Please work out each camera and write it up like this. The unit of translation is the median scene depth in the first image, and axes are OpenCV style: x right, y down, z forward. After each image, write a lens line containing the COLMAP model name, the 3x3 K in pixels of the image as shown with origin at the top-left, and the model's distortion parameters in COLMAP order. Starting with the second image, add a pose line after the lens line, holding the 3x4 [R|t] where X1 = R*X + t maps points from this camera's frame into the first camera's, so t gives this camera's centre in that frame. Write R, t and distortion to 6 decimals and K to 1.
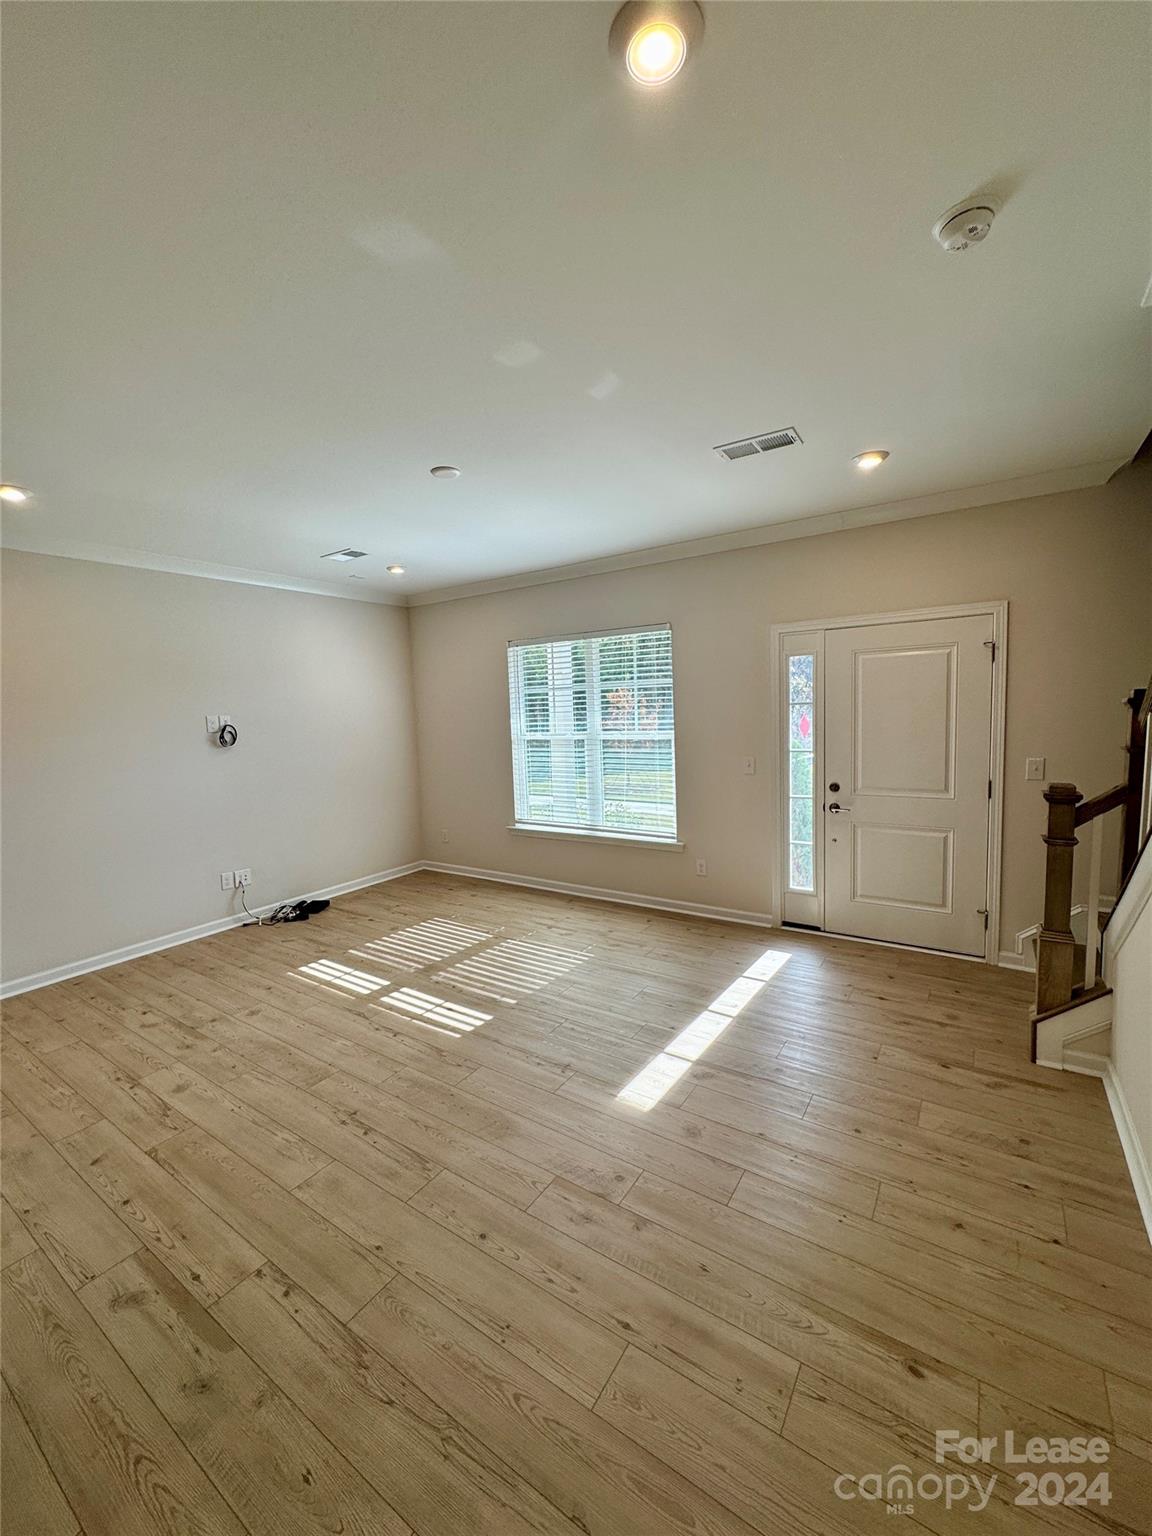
lens RADIAL K [[615.3, 0, 575.5], [0, 615.3, 762.5], [0, 0, 1]] dist [-0.001434, -0.000098]
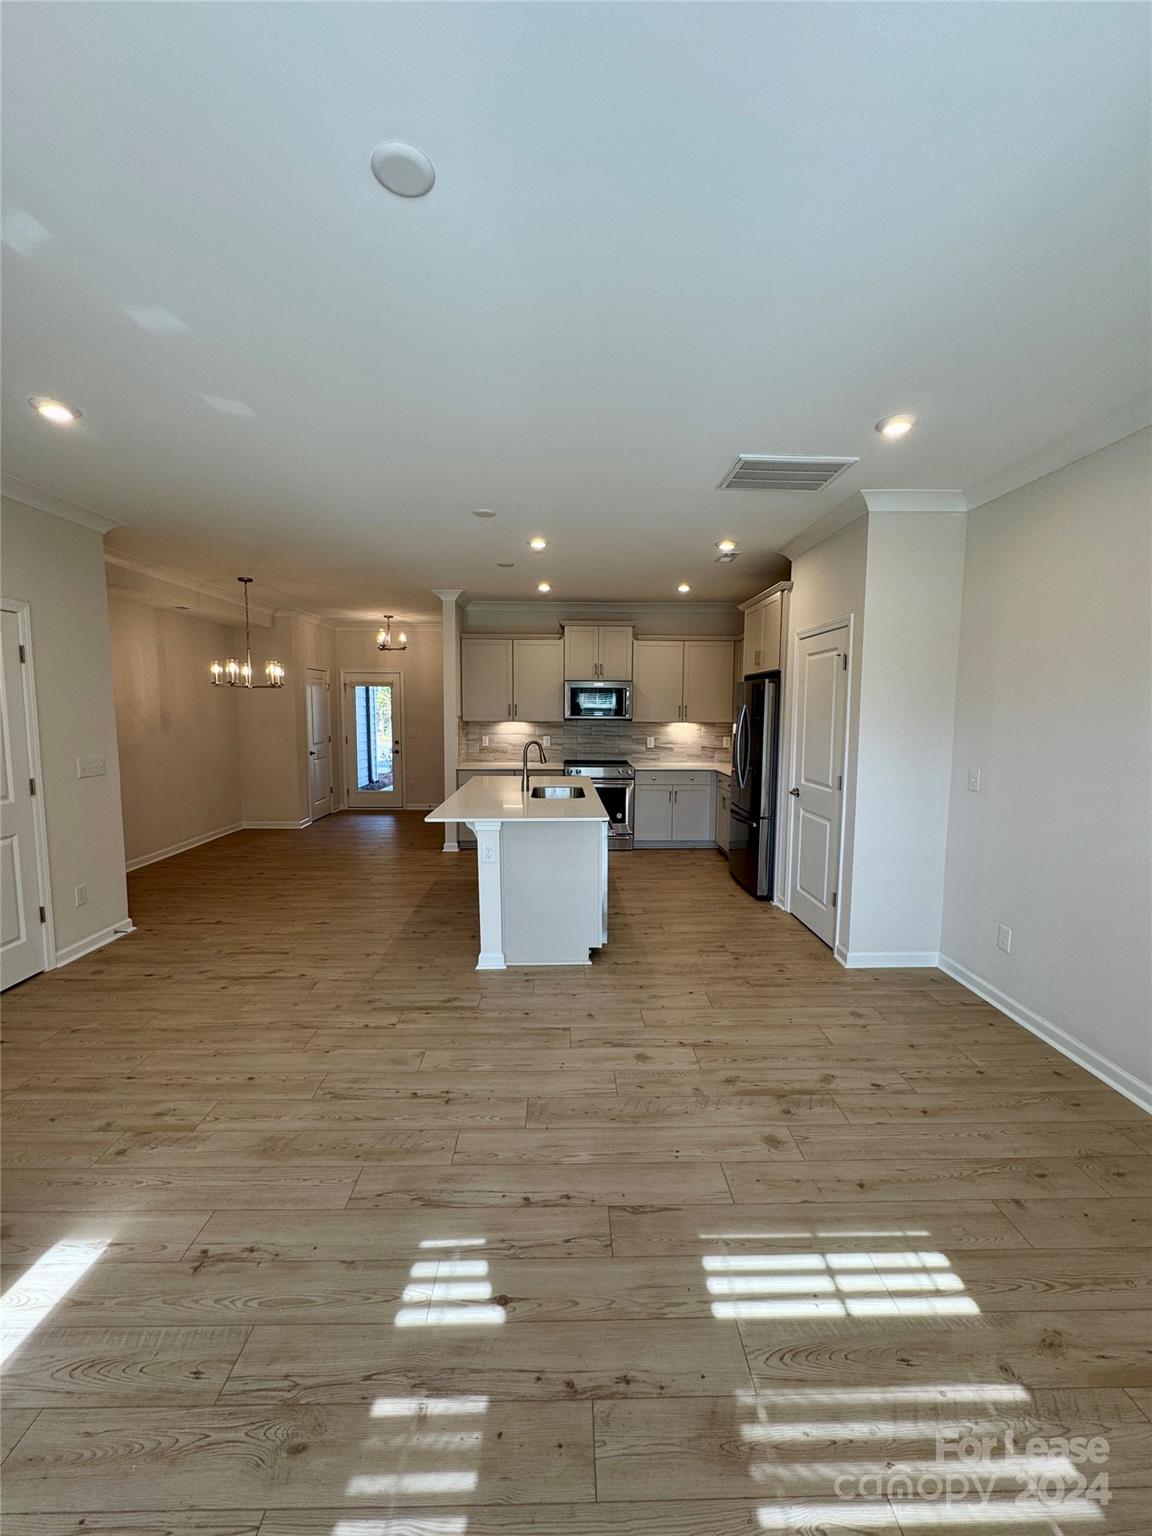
lens RADIAL K [[615.3, 0, 575.5], [0, 615.3, 762.5], [0, 0, 1]] dist [-0.001434, -0.000098]
pose [[-0.818124, 0.083526, -0.568944, -0.010363], [-0.024557, 0.983417, 0.179687, -0.088513], [0.574518, 0.160978, -0.802506, 1.155136]]
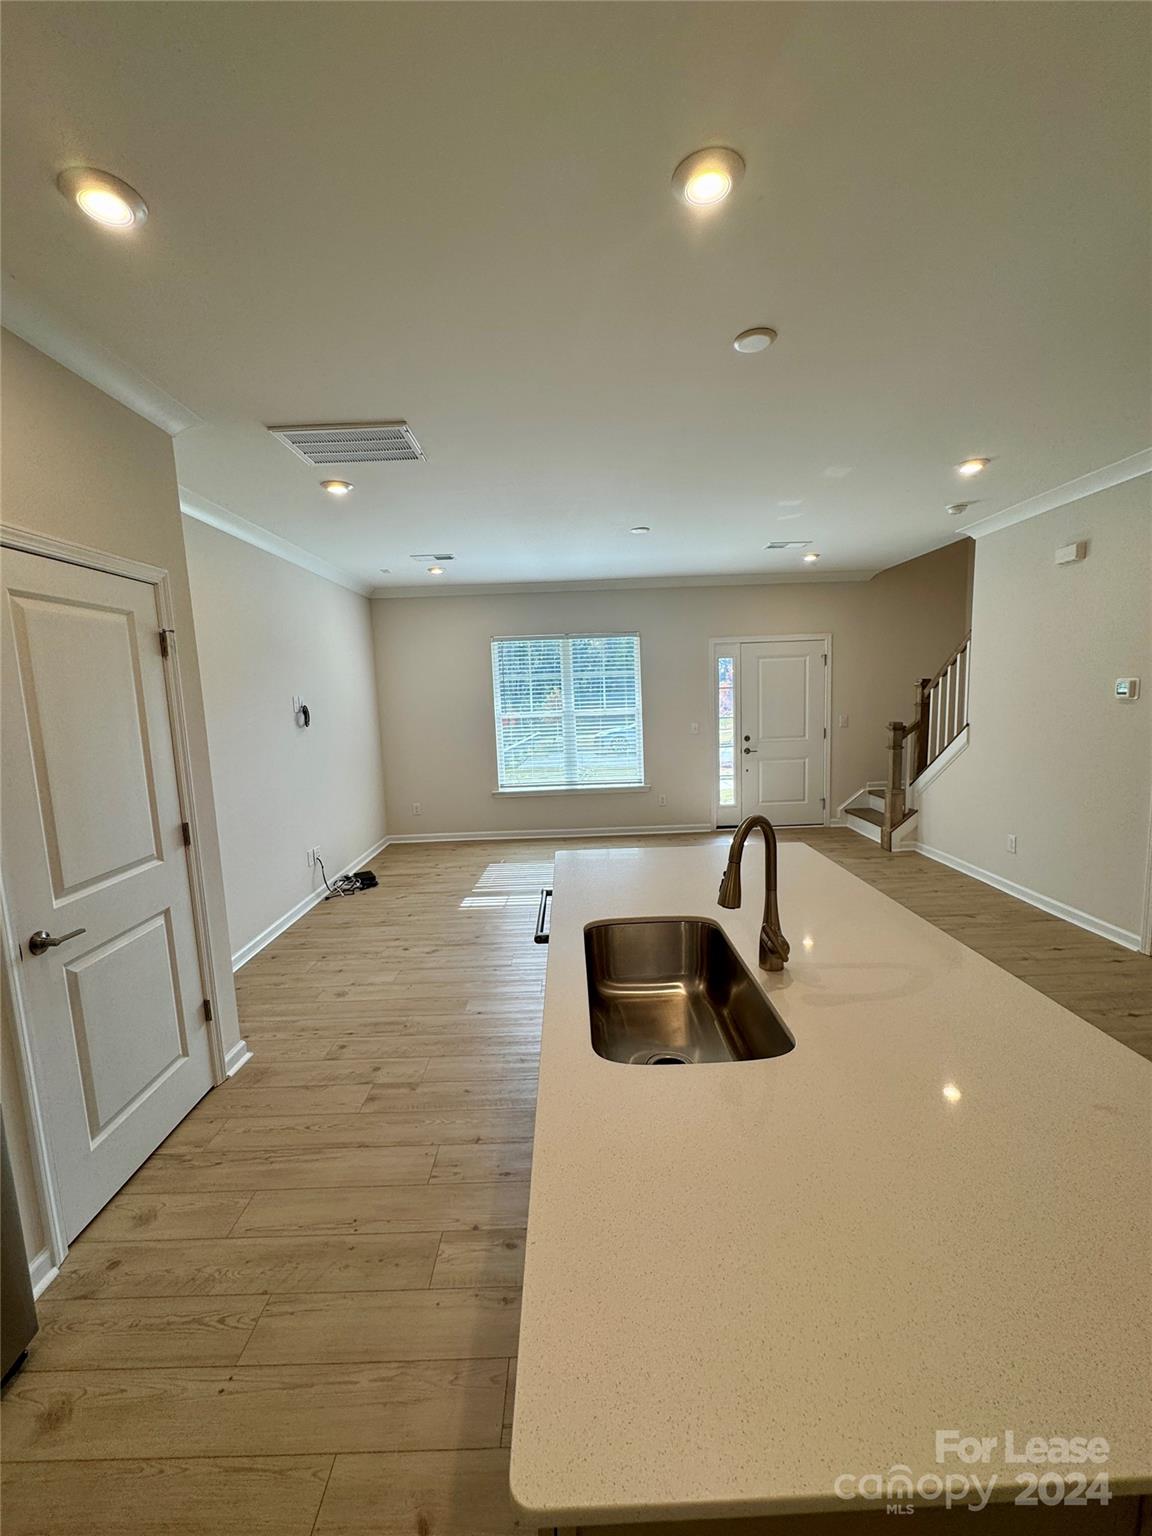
lens RADIAL K [[613.1, 0, 576.0], [0, 613.1, 768.0], [0, 0, 1]] dist [-0.000613, -0.000044]
pose [[0.826582, -0.064064, 0.559159, -0.922073], [0.057140, 0.997919, 0.029867, 0.045855], [-0.559909, 0.007263, 0.828523, -0.115796]]
